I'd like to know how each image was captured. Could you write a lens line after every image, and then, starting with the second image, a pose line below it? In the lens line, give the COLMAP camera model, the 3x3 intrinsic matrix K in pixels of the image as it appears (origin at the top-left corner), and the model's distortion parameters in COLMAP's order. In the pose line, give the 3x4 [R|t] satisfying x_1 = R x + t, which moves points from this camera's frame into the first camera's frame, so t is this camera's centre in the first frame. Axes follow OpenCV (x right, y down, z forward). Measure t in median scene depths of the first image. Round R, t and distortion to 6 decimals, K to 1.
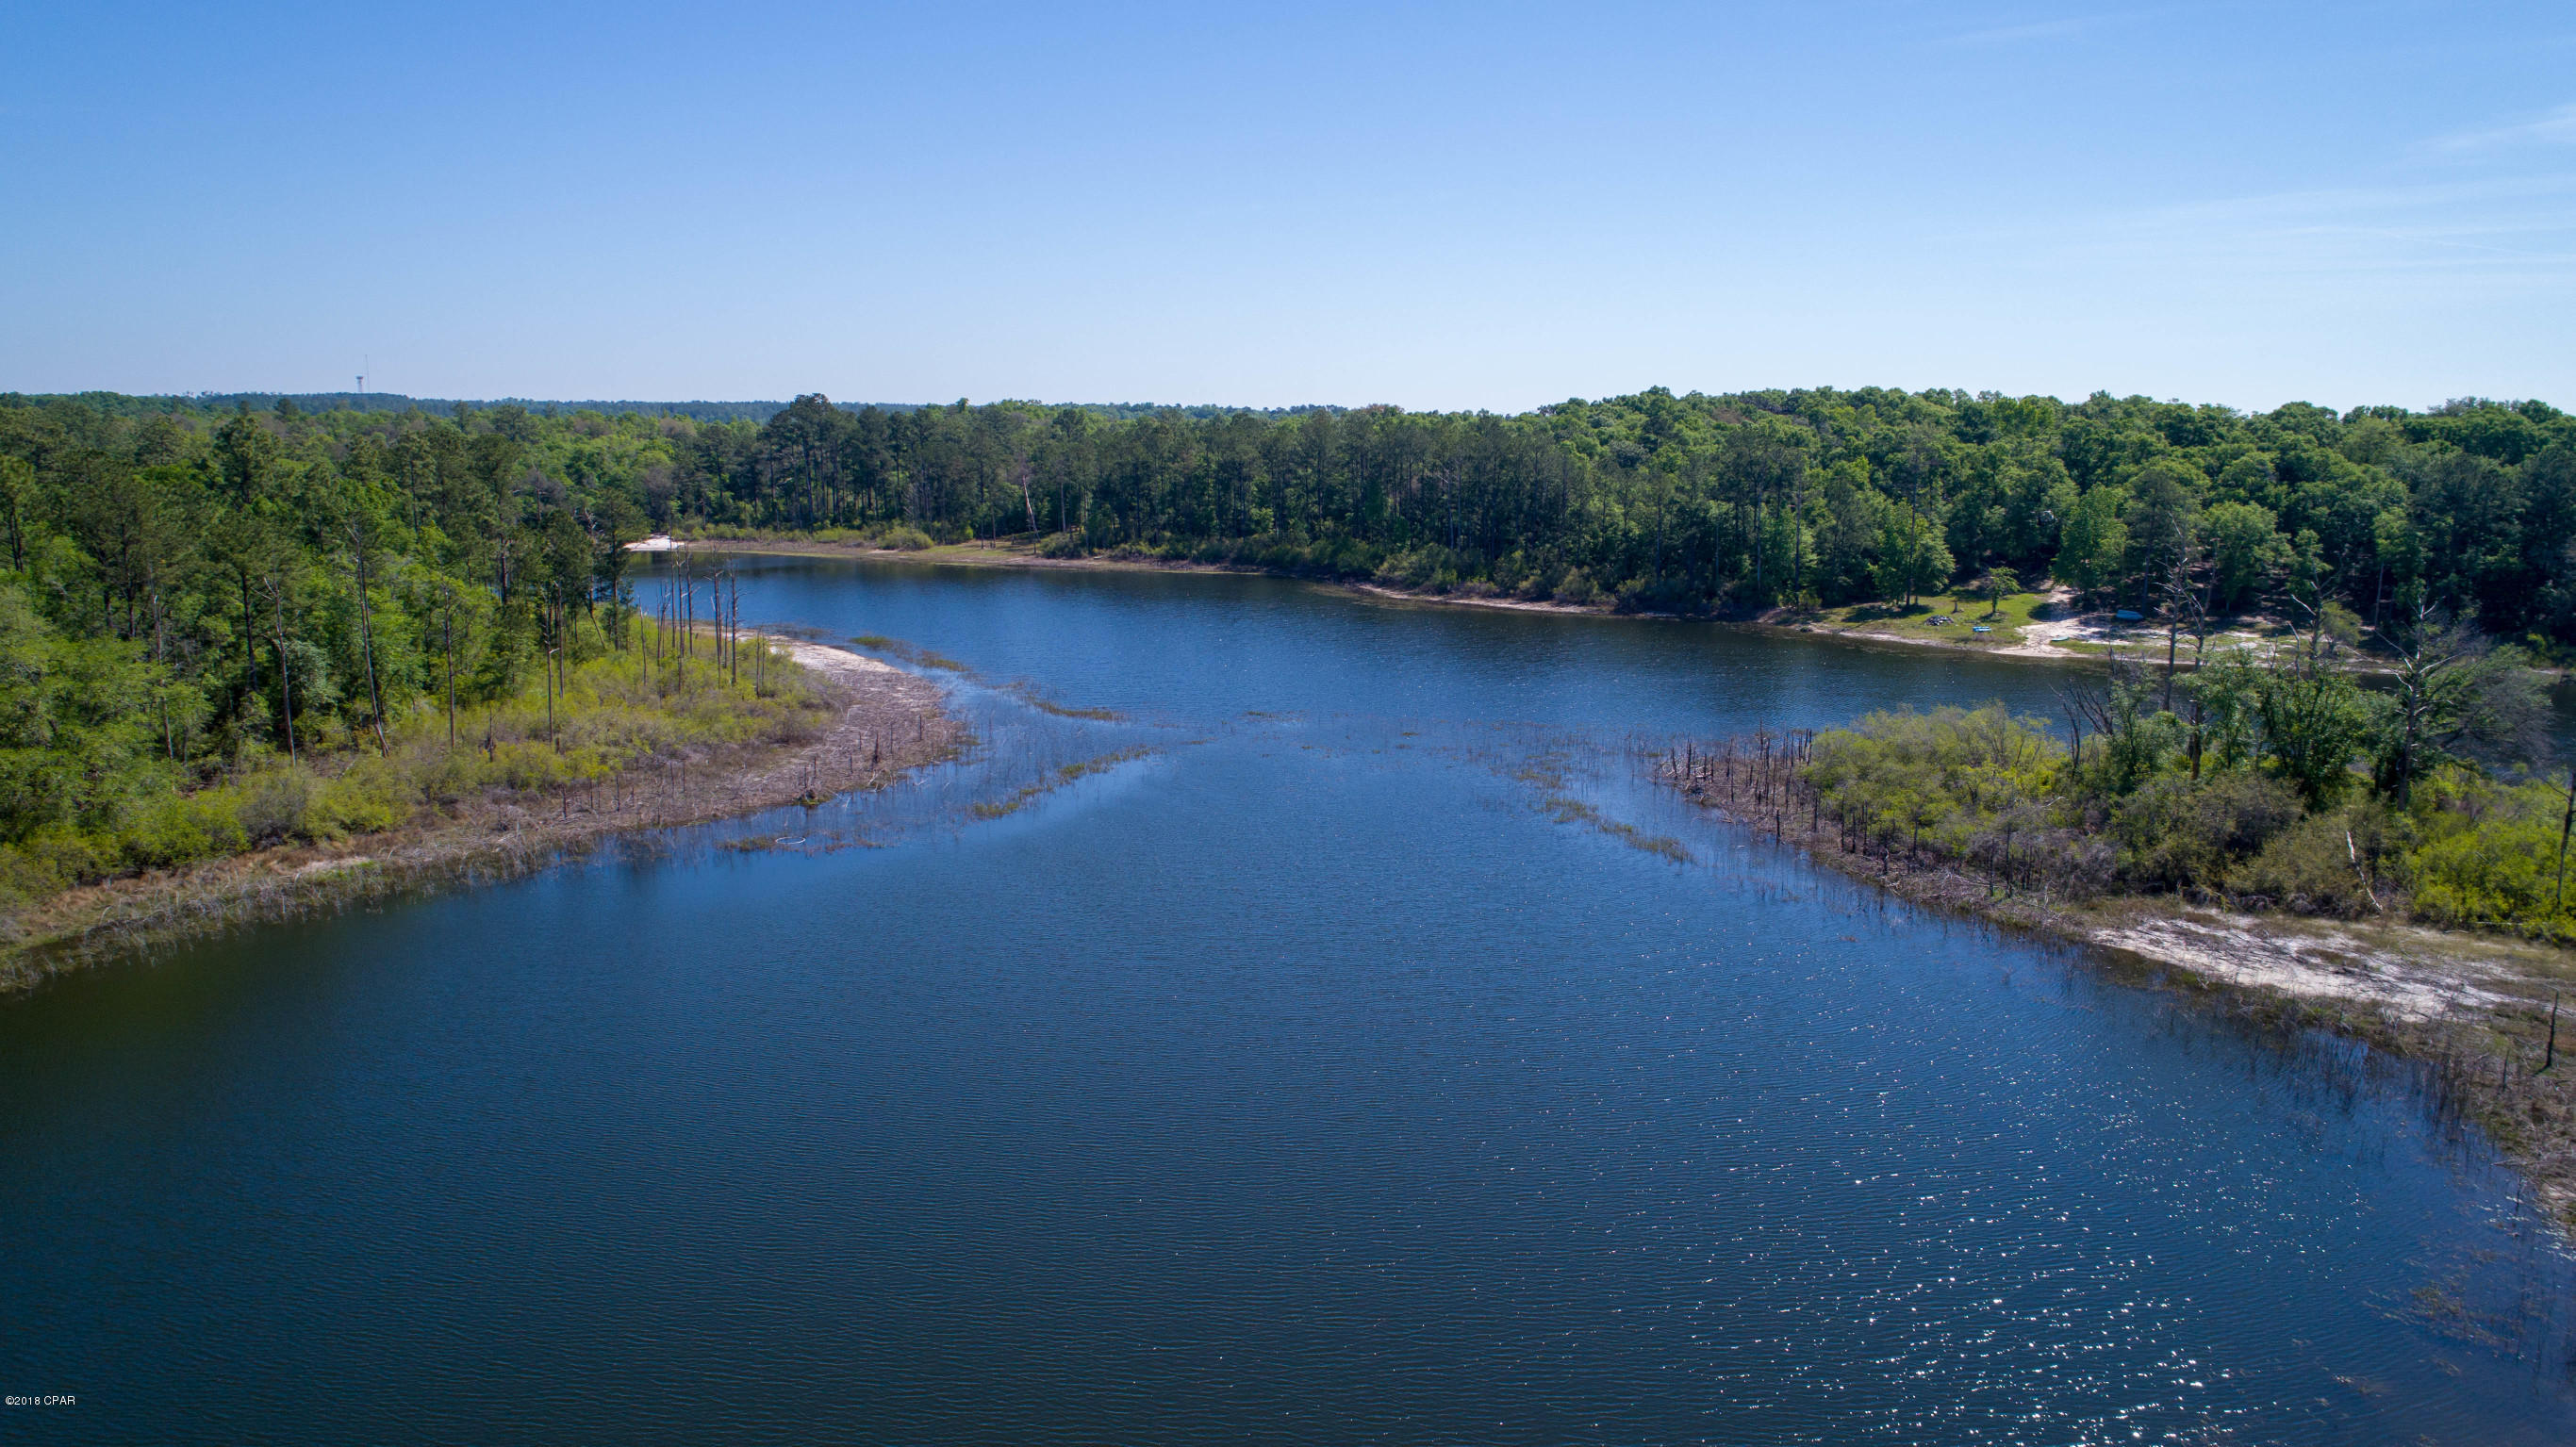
lens RADIAL K [[1716.8, 0, 1288.0], [0, 1716.8, 723.5], [0, 0, 1]] dist [-0.007731, -0.000169]
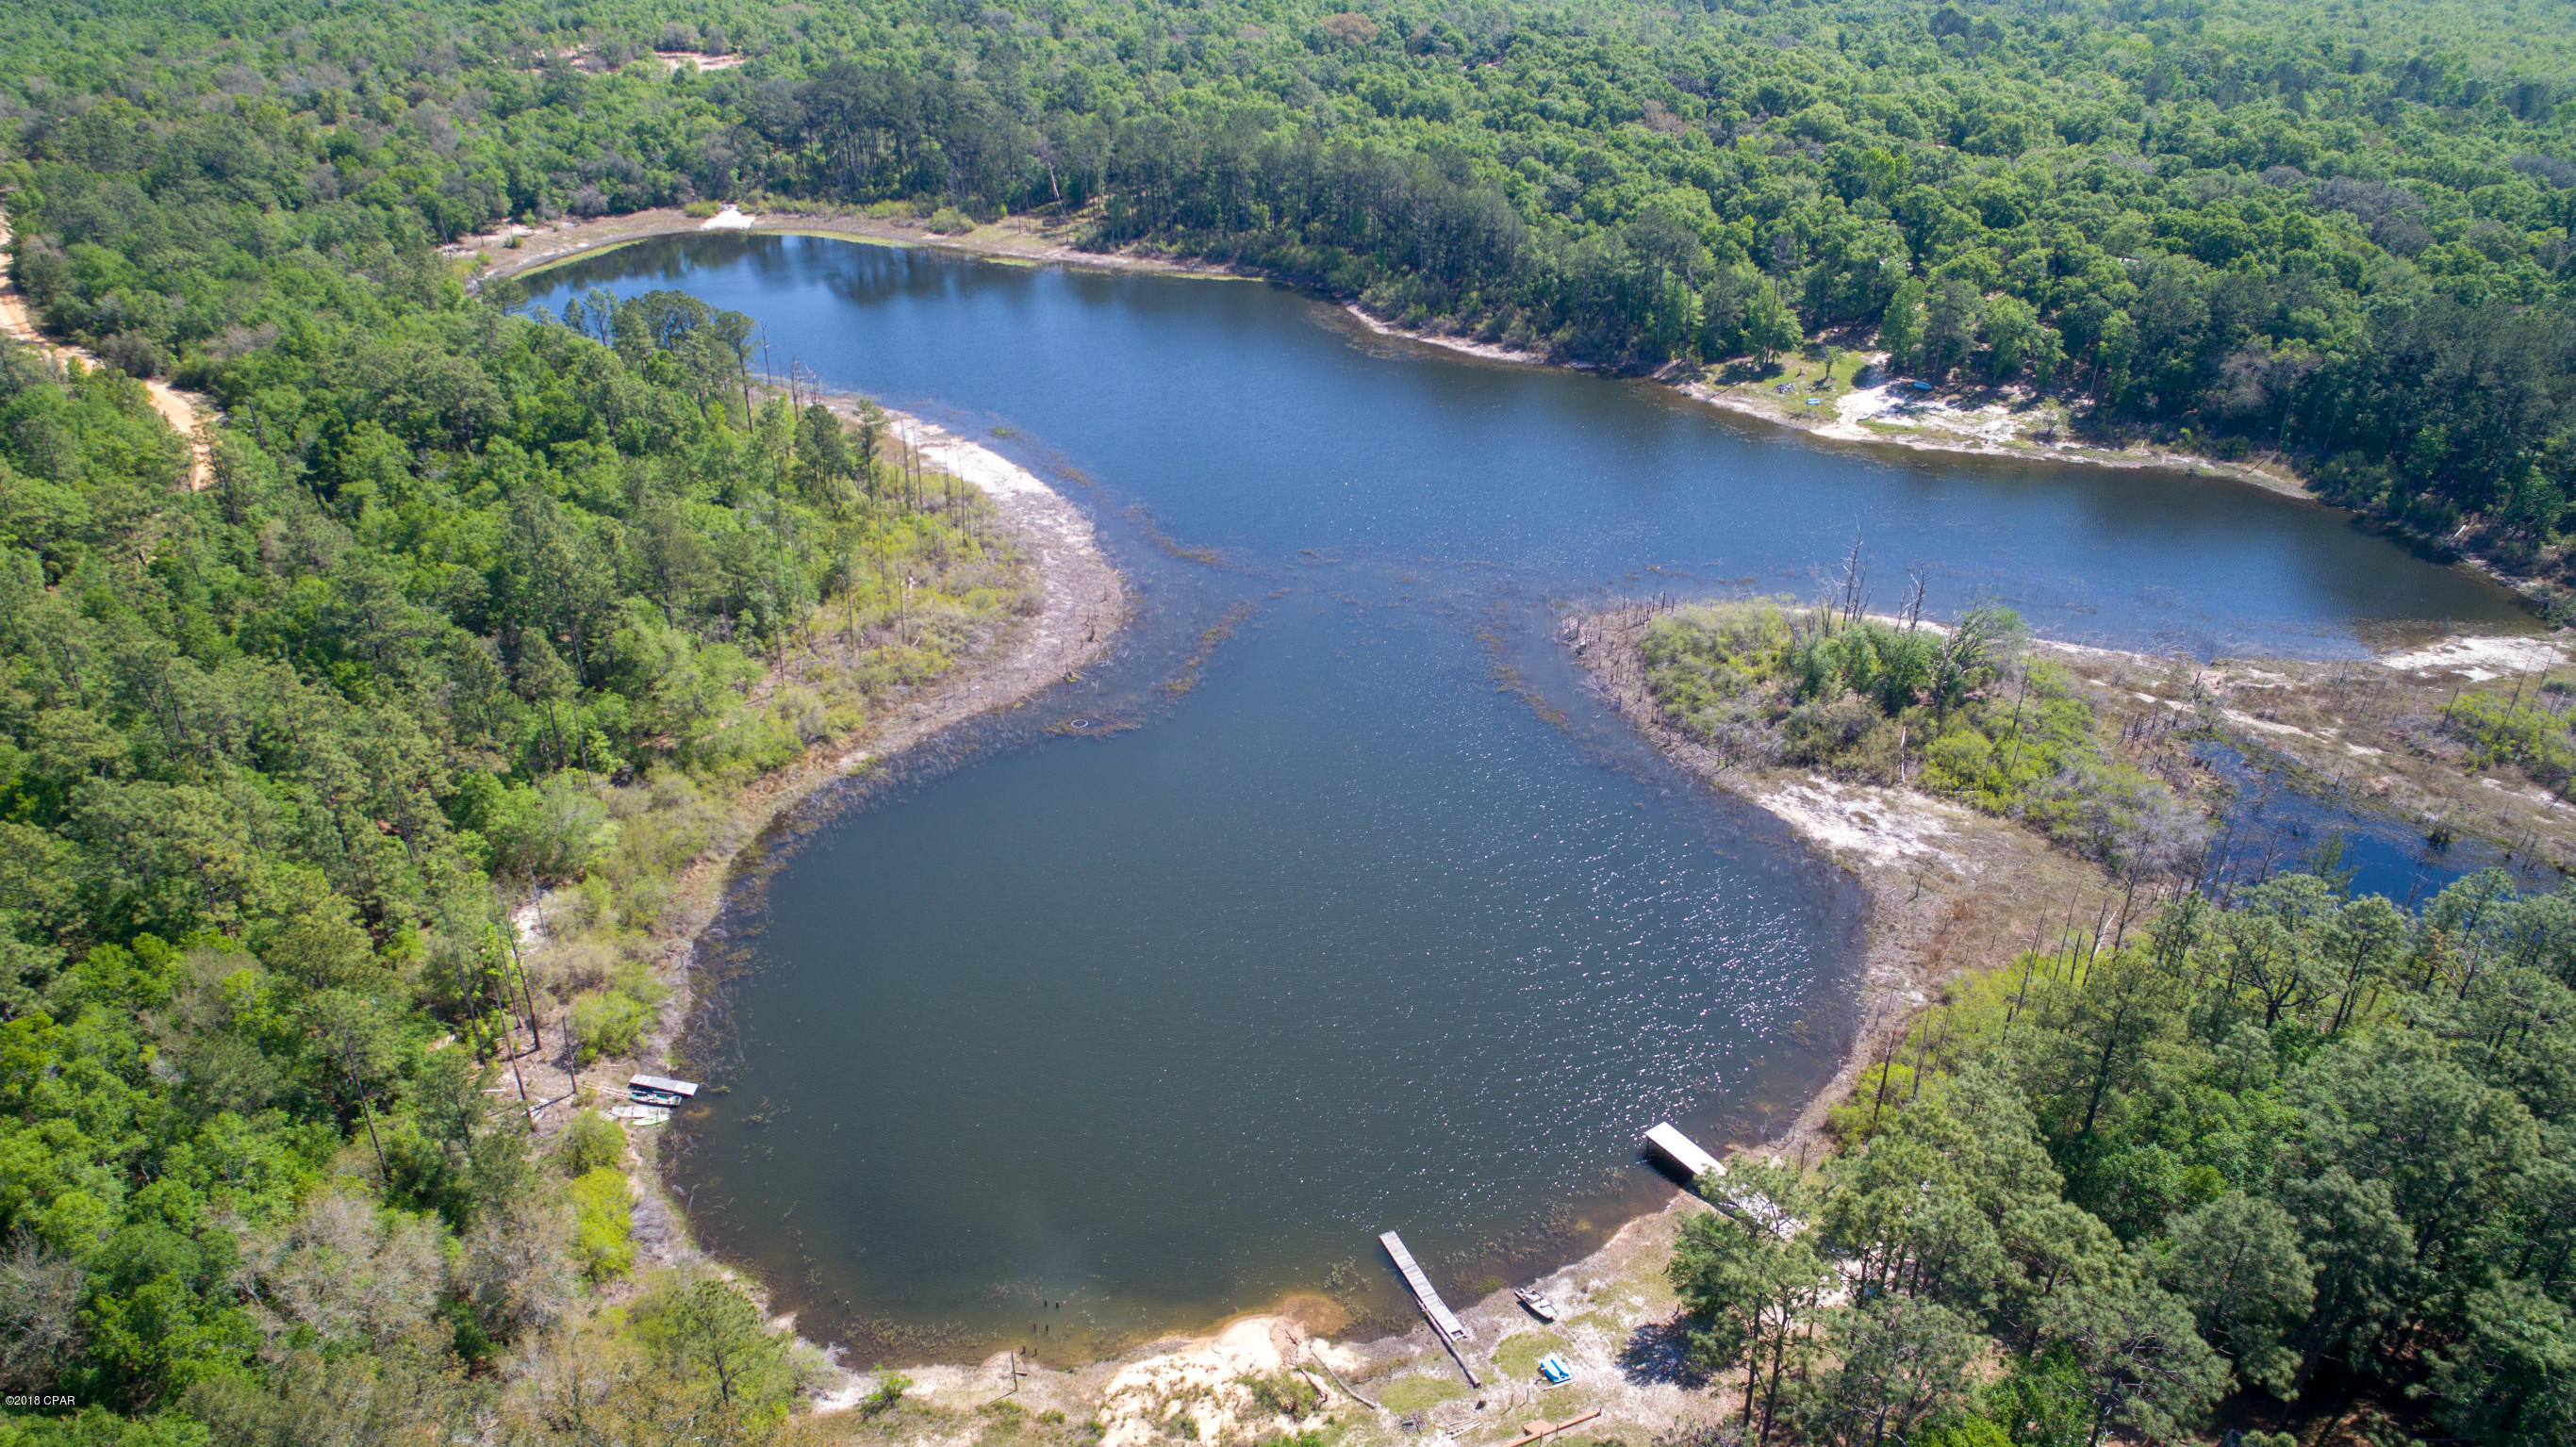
lens RADIAL K [[1716.8, 0, 1288.0], [0, 1716.8, 723.5], [0, 0, 1]] dist [-0.007731, -0.000169]
pose [[0.999241, -0.019079, 0.033964, -0.058355], [0.007170, 0.947034, 0.321053, -0.228728], [-0.038290, -0.320566, 0.946452, -0.325579]]
